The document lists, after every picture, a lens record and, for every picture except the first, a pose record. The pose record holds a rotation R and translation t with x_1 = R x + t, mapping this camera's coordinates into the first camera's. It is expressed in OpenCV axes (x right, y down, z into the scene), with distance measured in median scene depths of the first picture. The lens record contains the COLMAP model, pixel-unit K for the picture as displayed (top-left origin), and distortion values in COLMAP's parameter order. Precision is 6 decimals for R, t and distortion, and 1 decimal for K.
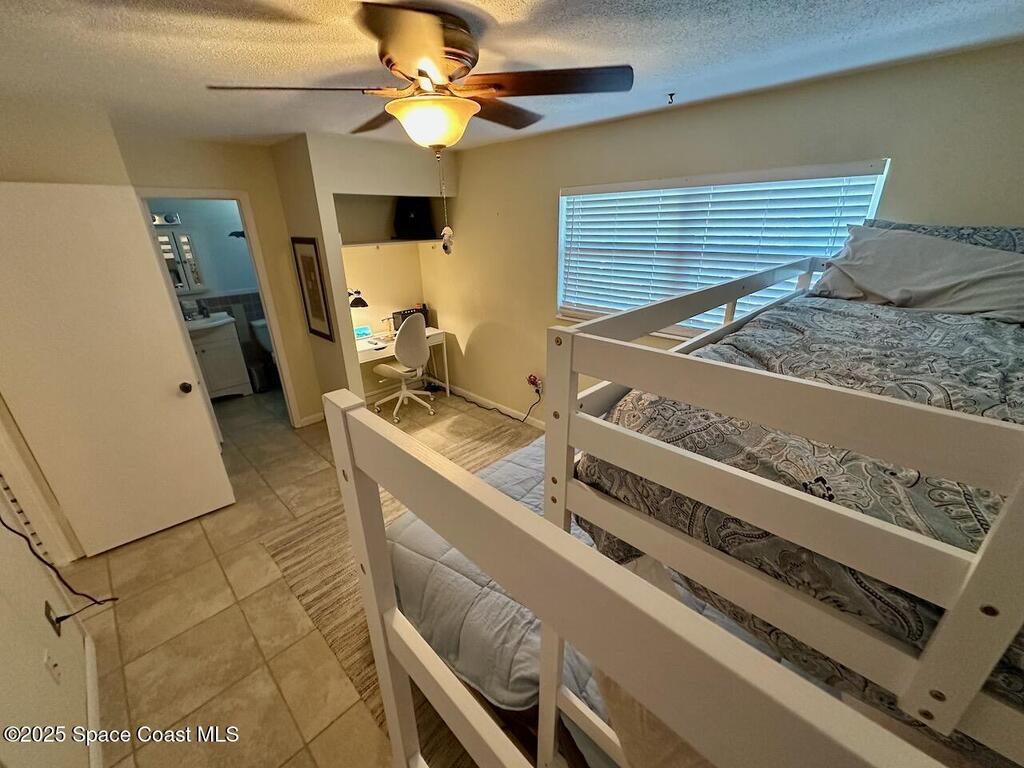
lens RADIAL K [[406.5, 0, 511.8], [0, 406.5, 384.9], [0, 0, 1]] dist [-0.002512, -0.000029]
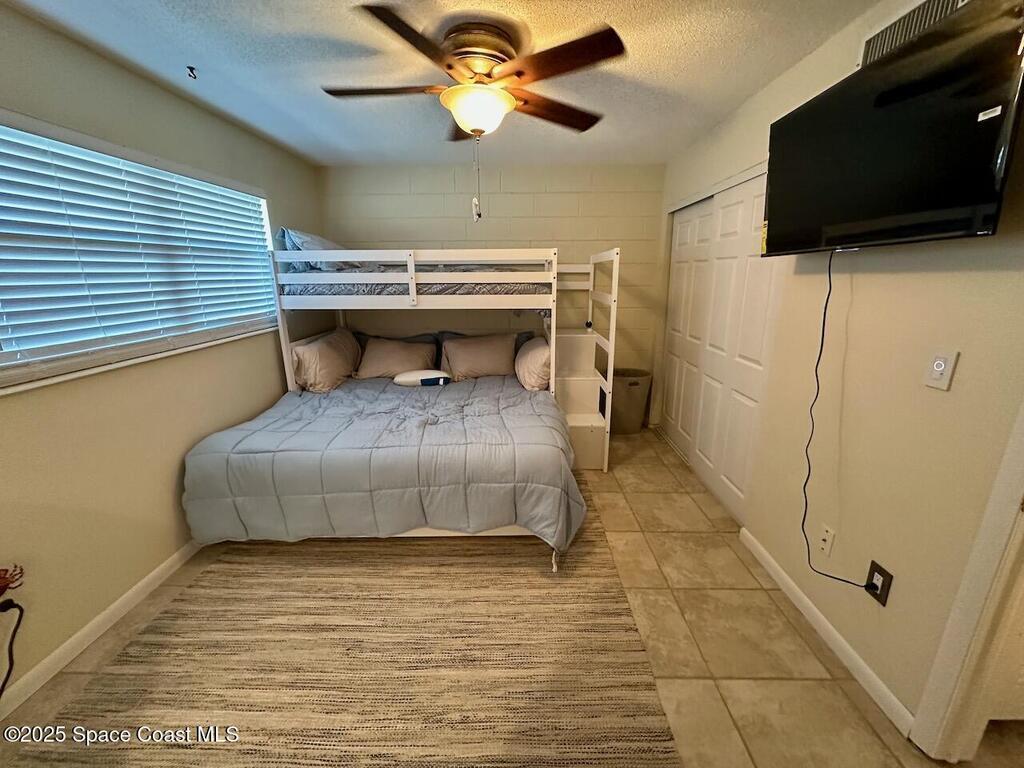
lens RADIAL K [[406.5, 0, 511.8], [0, 406.5, 384.9], [0, 0, 1]] dist [-0.002512, -0.000029]
pose [[-0.683252, -0.174845, 0.708940, -0.717407], [0.287158, 0.828334, 0.481044, -0.294347], [-0.671347, 0.532252, -0.515752, 1.126204]]
